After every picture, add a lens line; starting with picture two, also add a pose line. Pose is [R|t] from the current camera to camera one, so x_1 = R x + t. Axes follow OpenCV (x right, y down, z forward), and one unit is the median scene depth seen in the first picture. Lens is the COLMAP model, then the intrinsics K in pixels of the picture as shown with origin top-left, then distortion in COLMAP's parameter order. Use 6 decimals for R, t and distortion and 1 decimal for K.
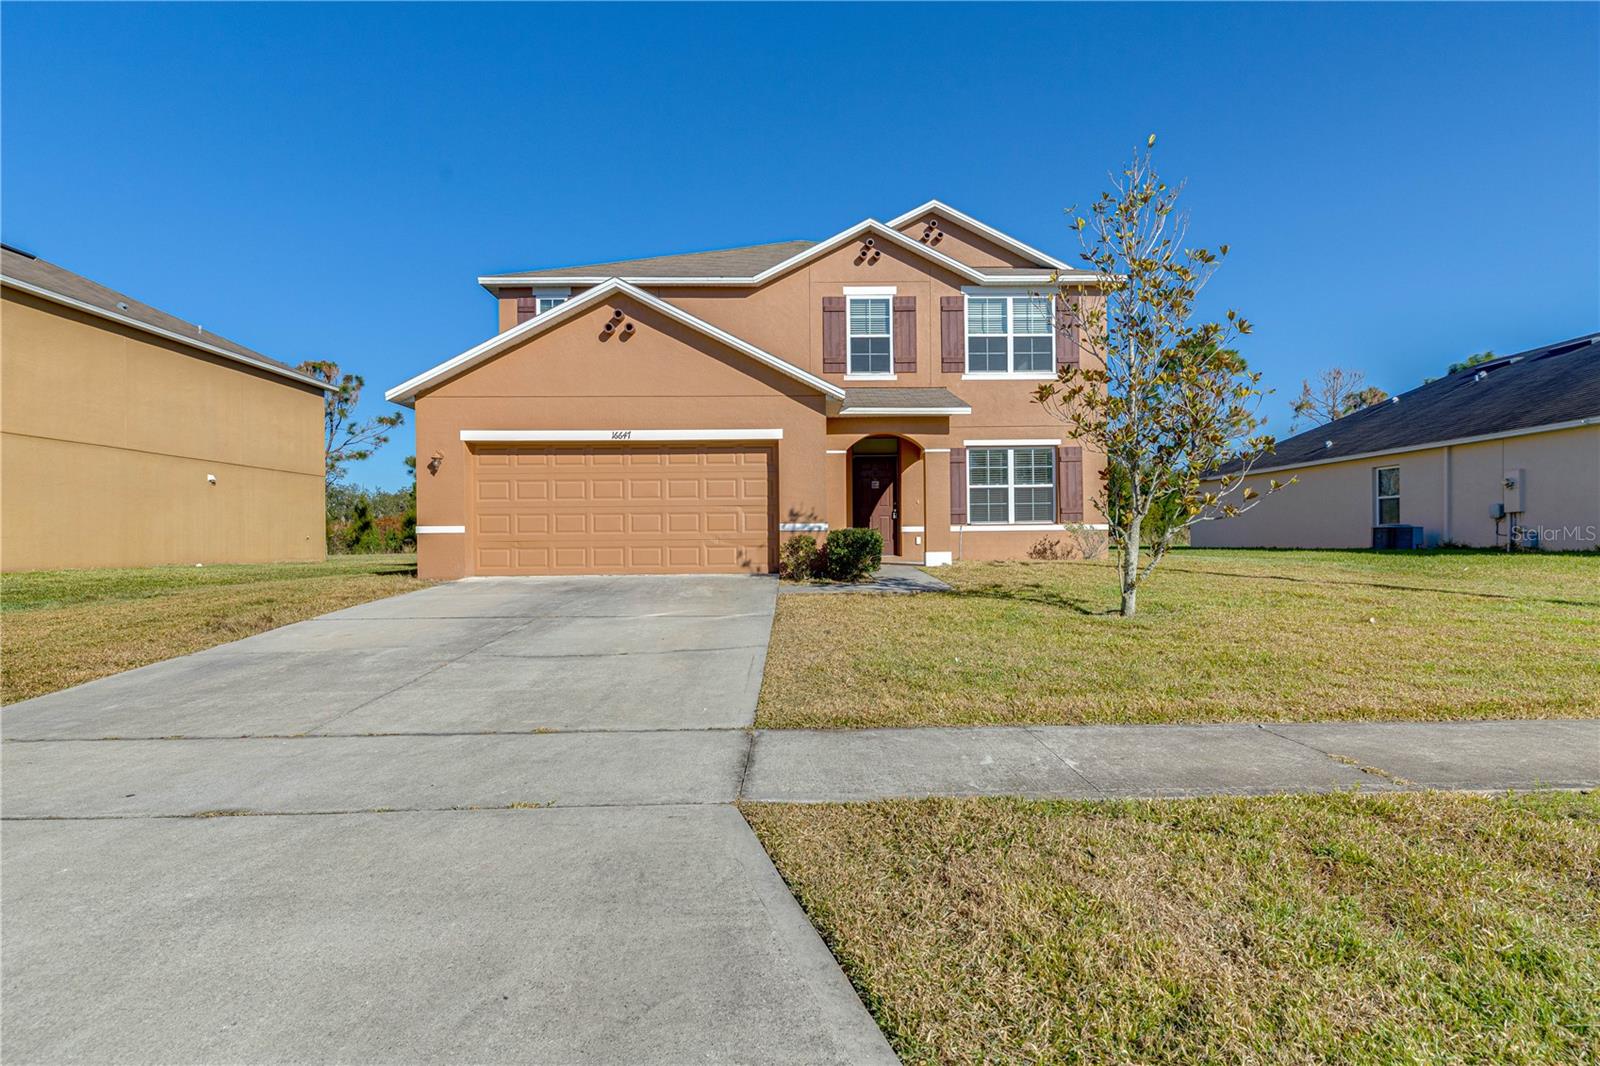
lens RADIAL K [[782.8, 0, 800.0], [0, 782.8, 533.0], [0, 0, 1]] dist [0.002513, -0.000118]
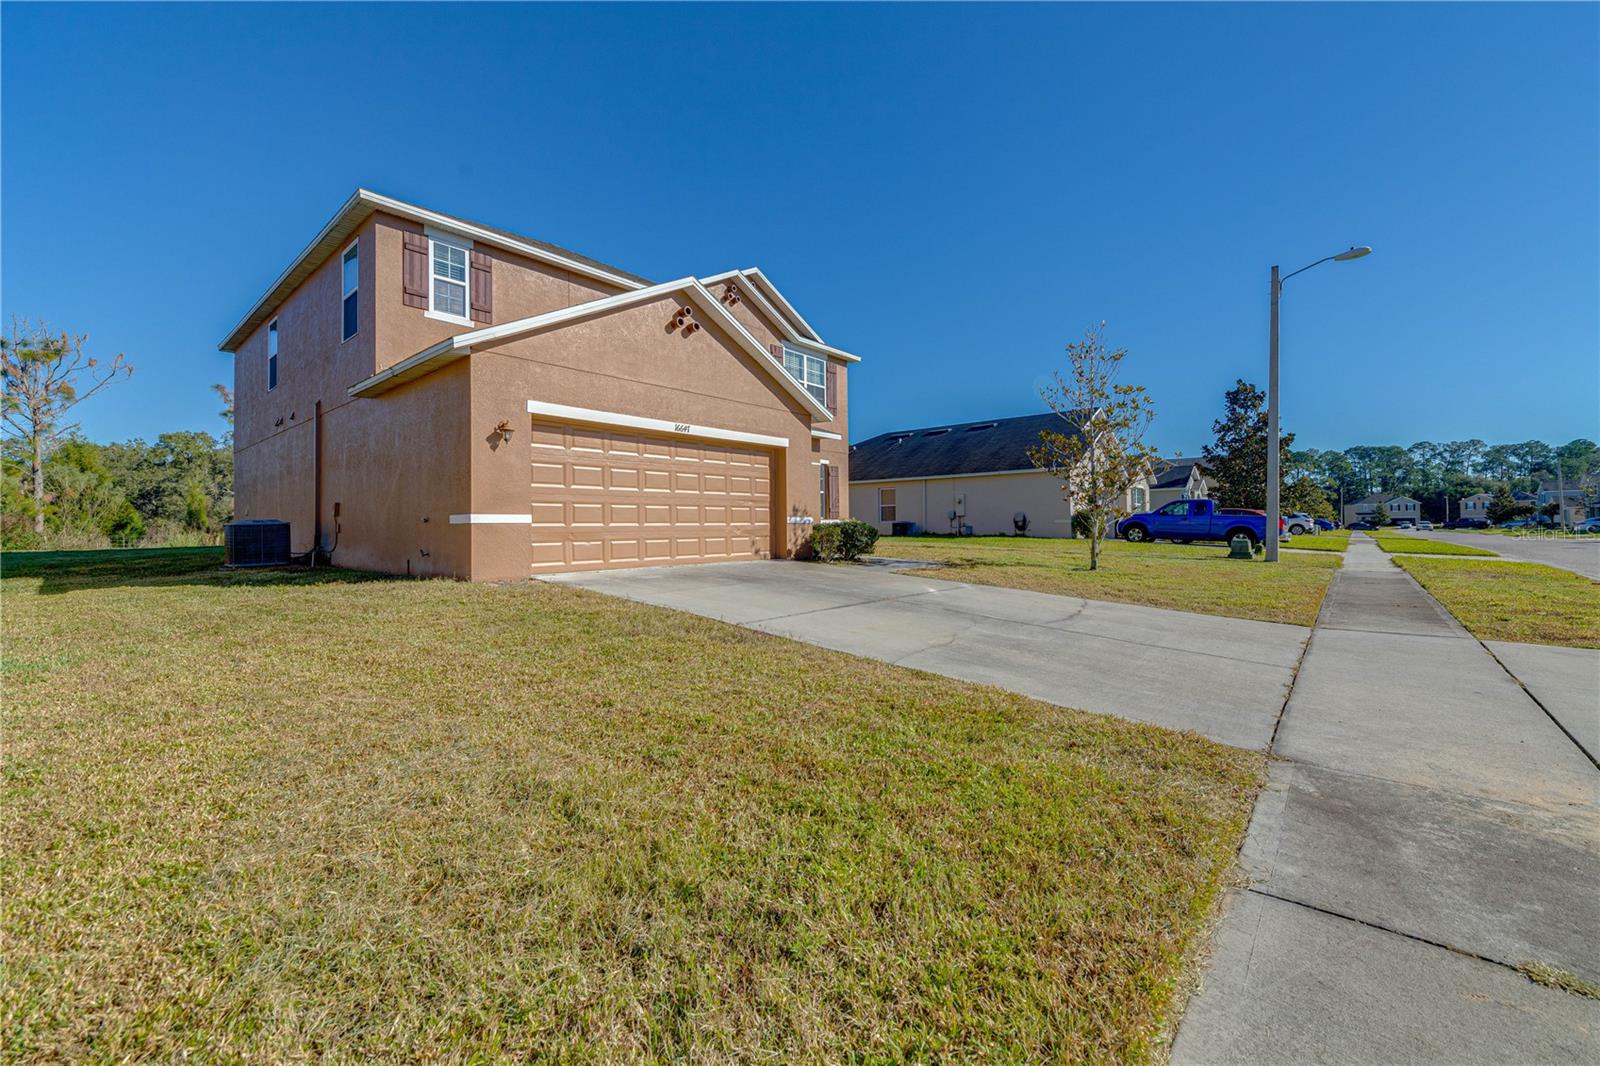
lens RADIAL K [[635.7, 0, 800.0], [0, 635.7, 533.0], [0, 0, 1]] dist [-0.000190, 0.000024]
pose [[0.660877, -0.005700, 0.750473, -0.581746], [-0.000554, 0.999967, 0.008083, 0.003706], [-0.750494, -0.005757, 0.660852, 0.263599]]
